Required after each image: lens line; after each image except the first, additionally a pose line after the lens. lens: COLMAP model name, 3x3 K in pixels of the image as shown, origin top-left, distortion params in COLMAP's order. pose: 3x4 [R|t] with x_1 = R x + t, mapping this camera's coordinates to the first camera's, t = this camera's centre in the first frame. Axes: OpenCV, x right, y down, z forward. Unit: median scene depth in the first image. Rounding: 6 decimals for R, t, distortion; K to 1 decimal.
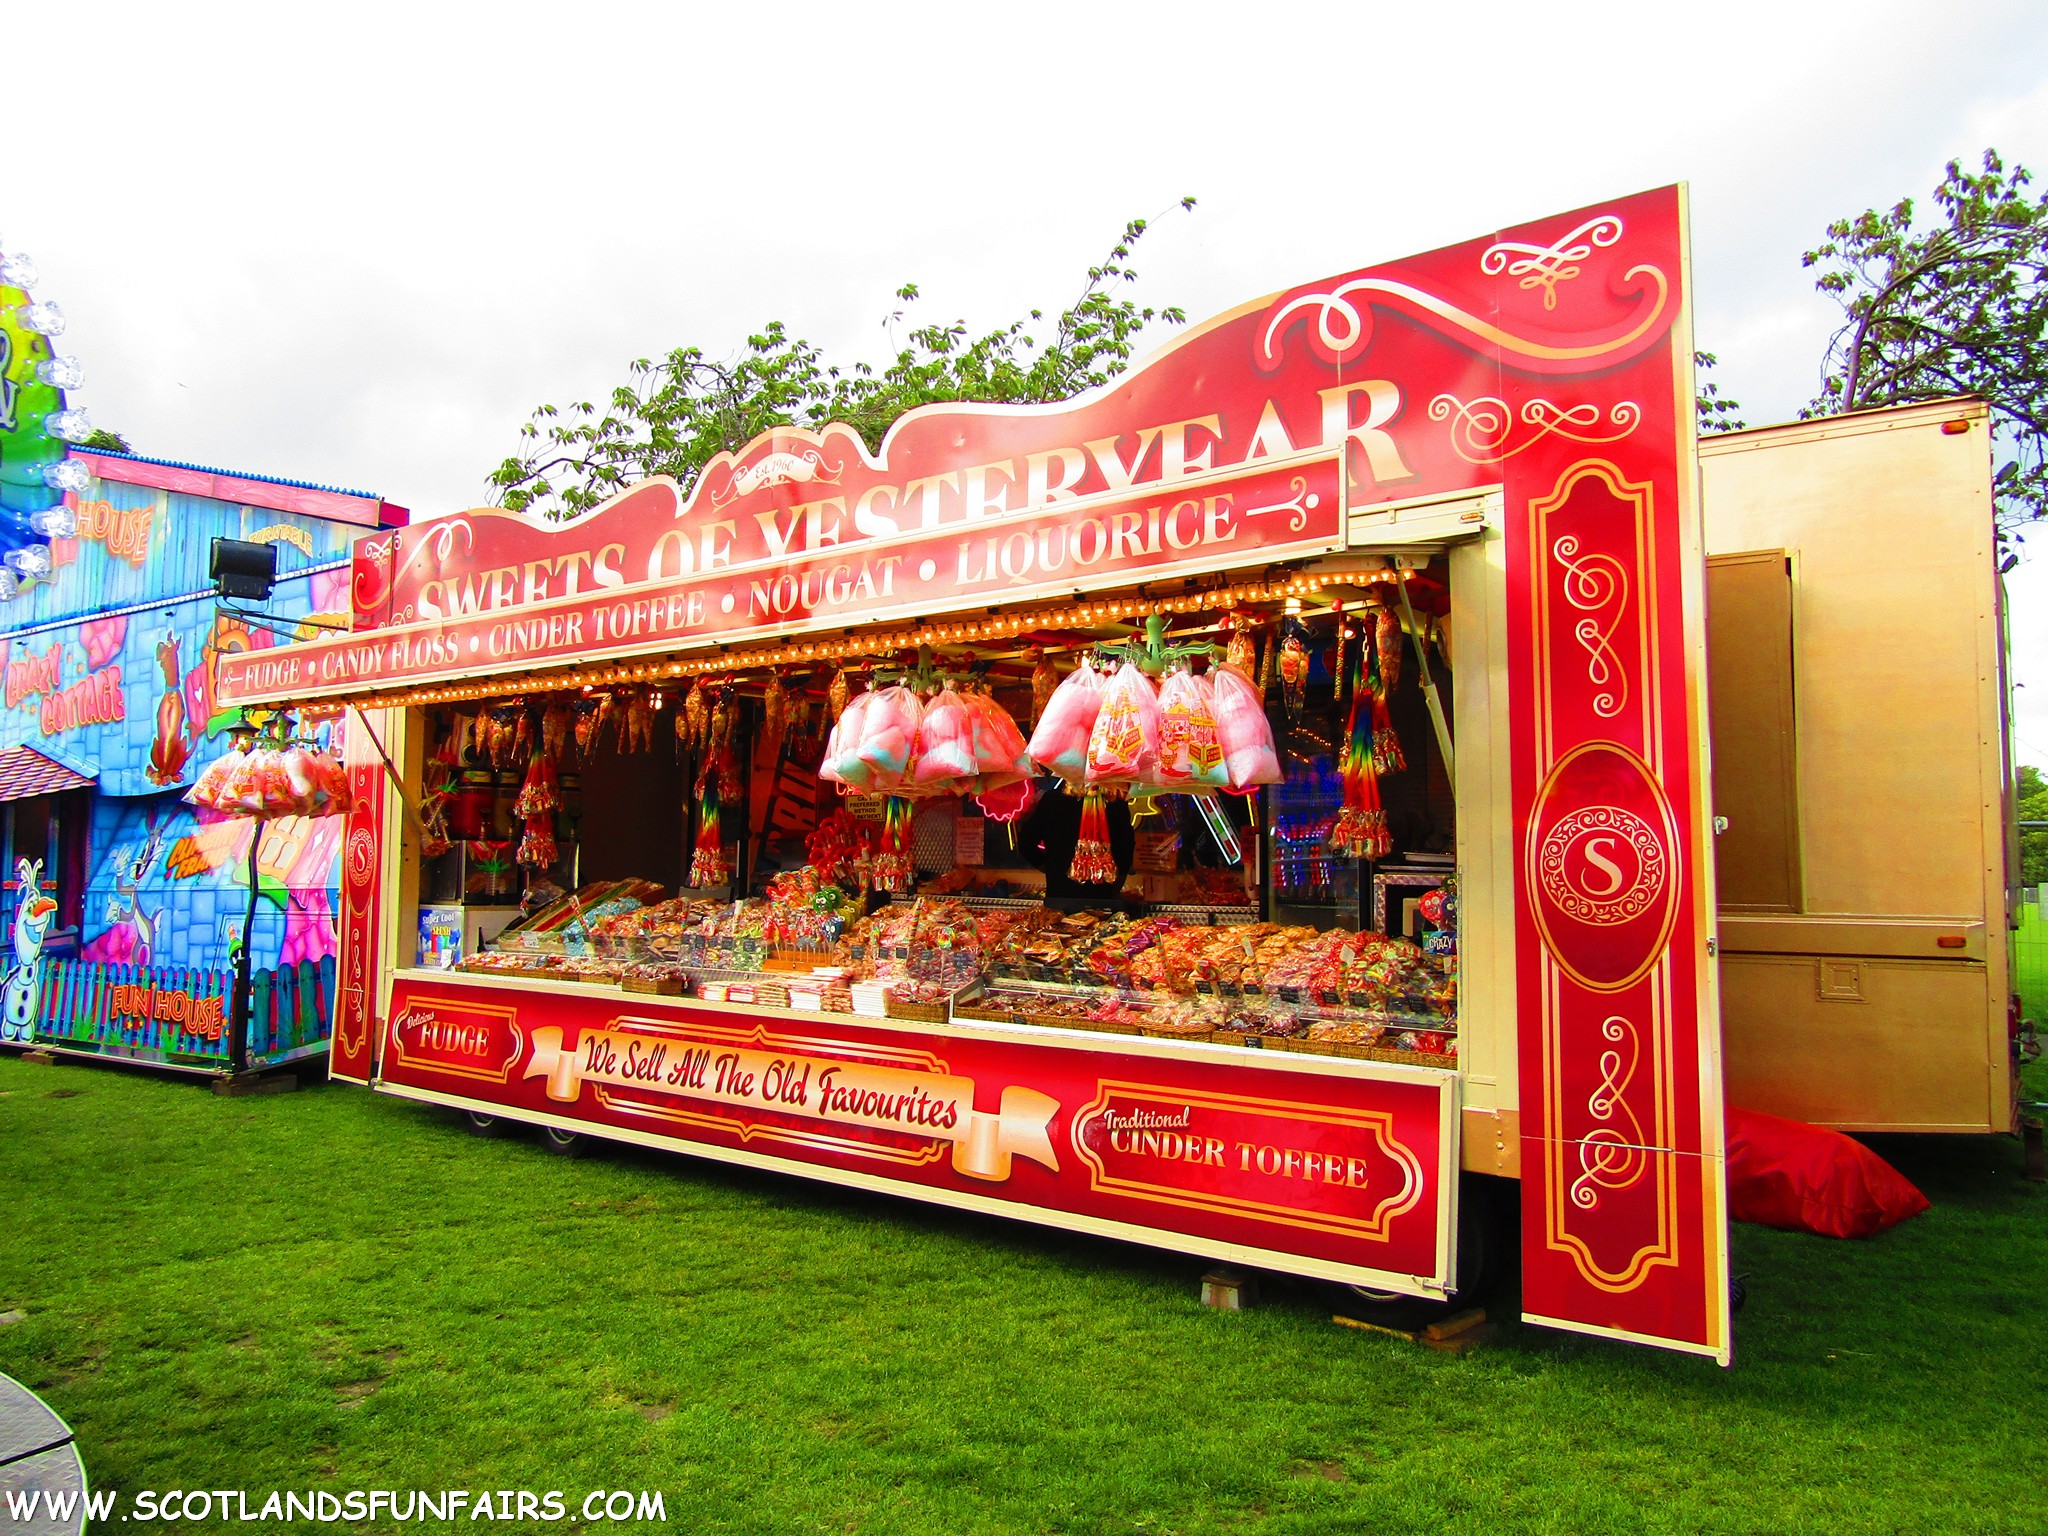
lens RADIAL K [[1466.1, 0, 1026.3], [0, 1466.1, 765.5], [0, 0, 1]] dist [-0.004794, 0.000527]
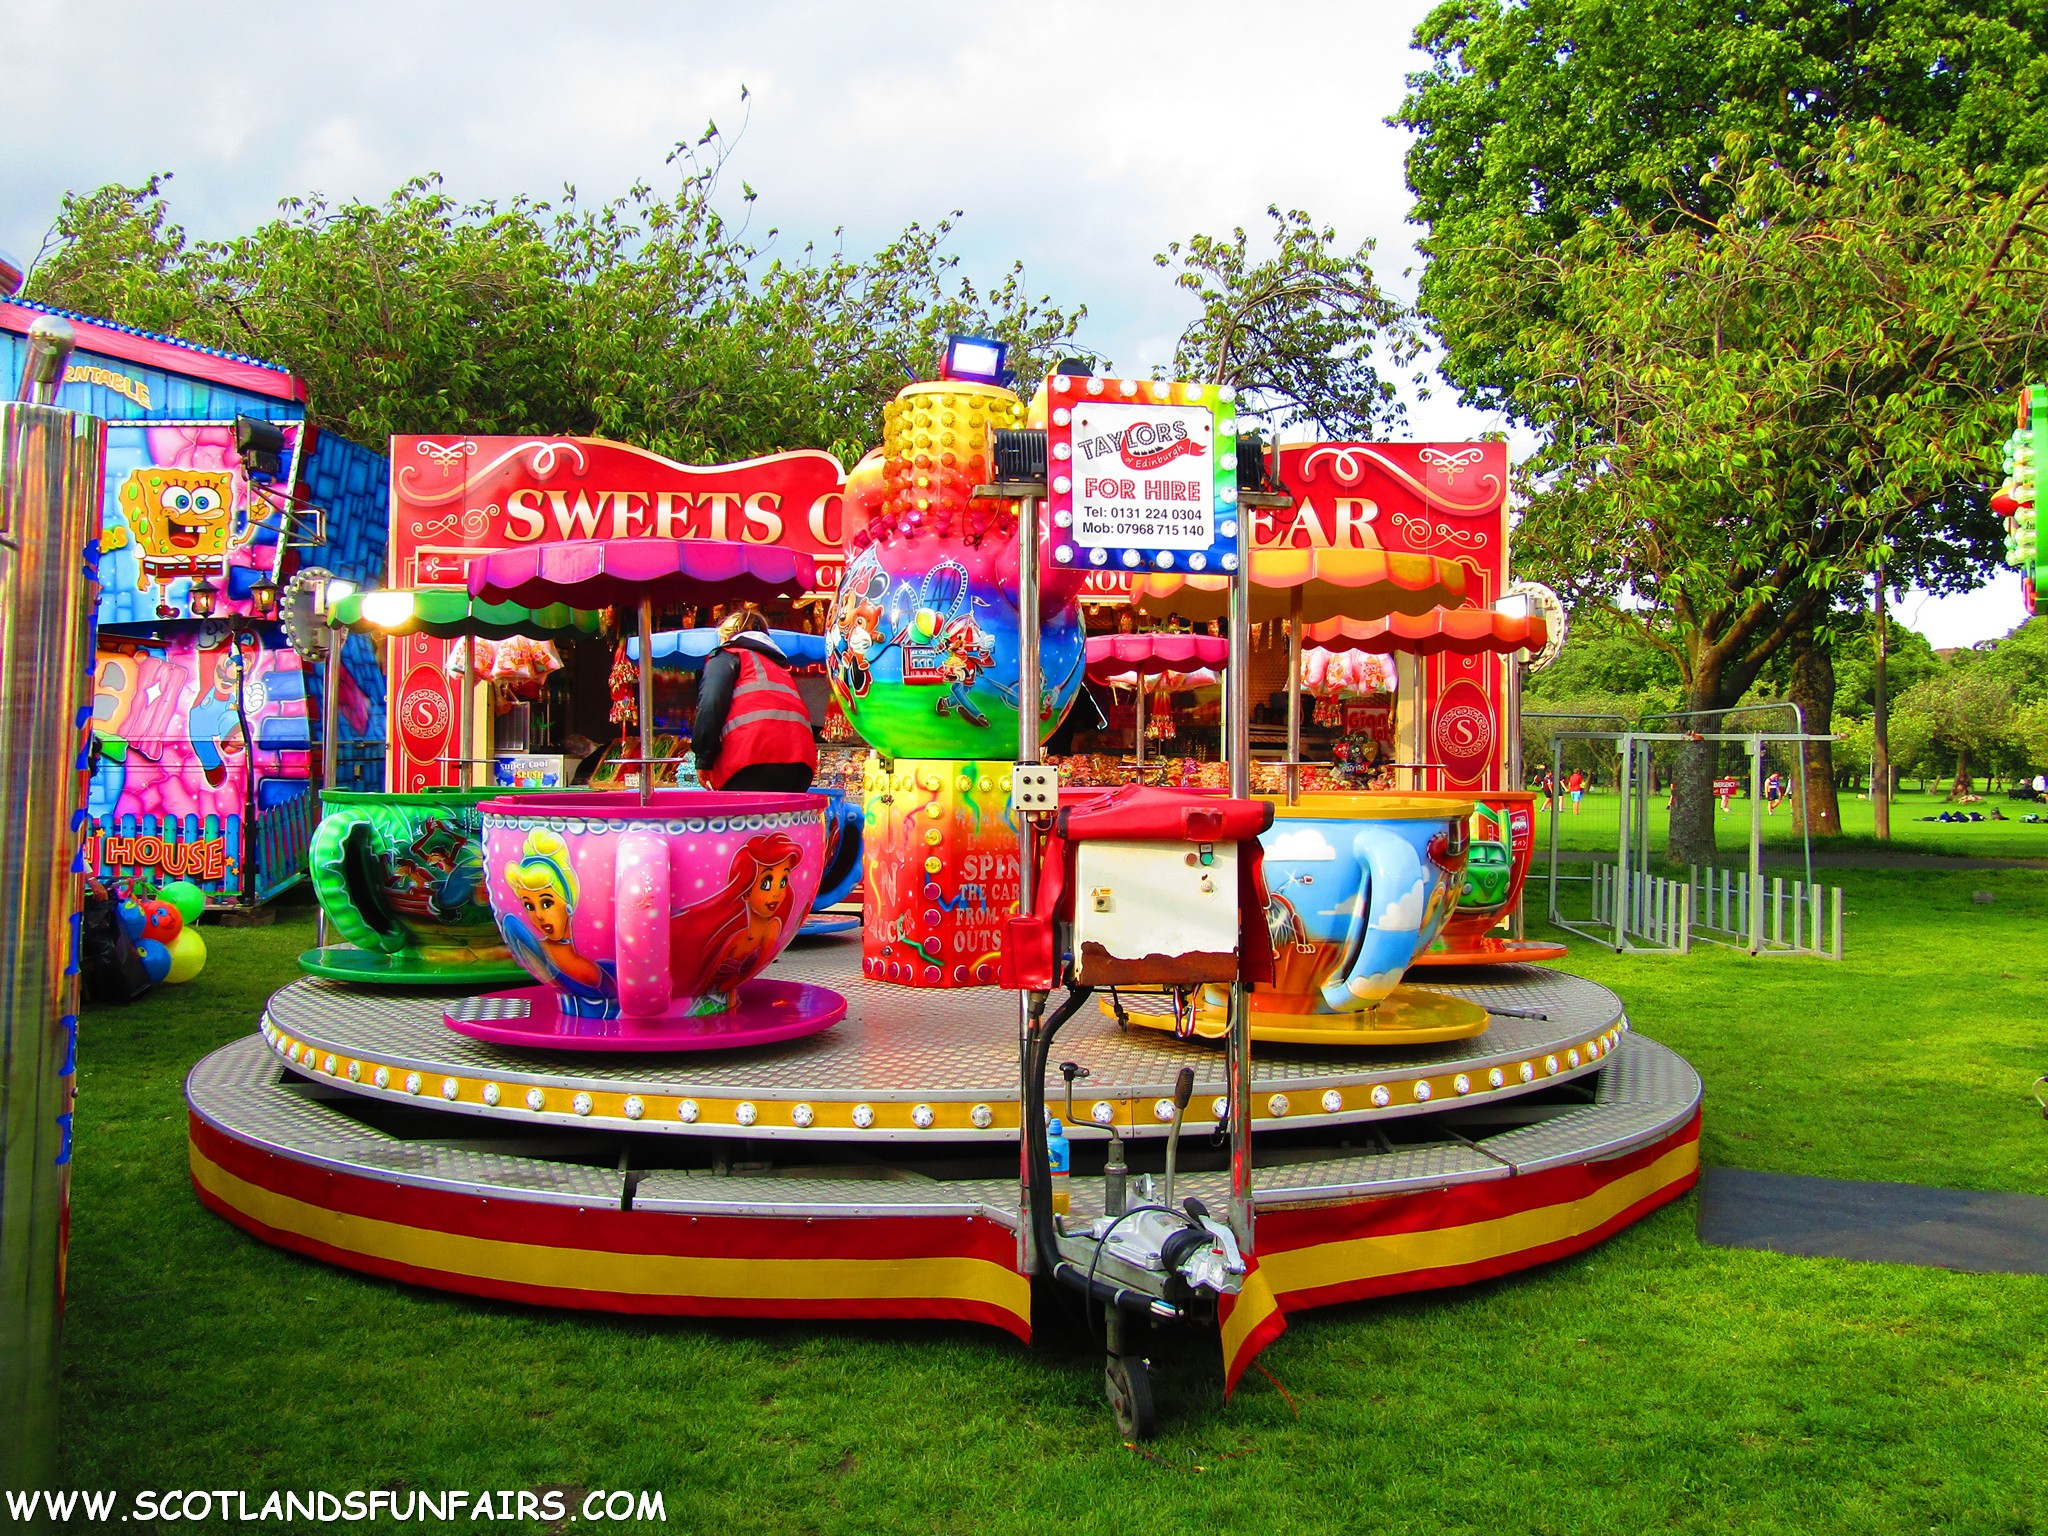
lens RADIAL K [[1833.7, 0, 1022.5], [0, 1833.7, 767.5], [0, 0, 1]] dist [0.007368, -0.000067]
pose [[0.813506, -0.002169, 0.581552, -1.311660], [-0.050159, 0.996005, 0.073879, -0.039108], [-0.579389, -0.089271, 0.810147, -0.679515]]
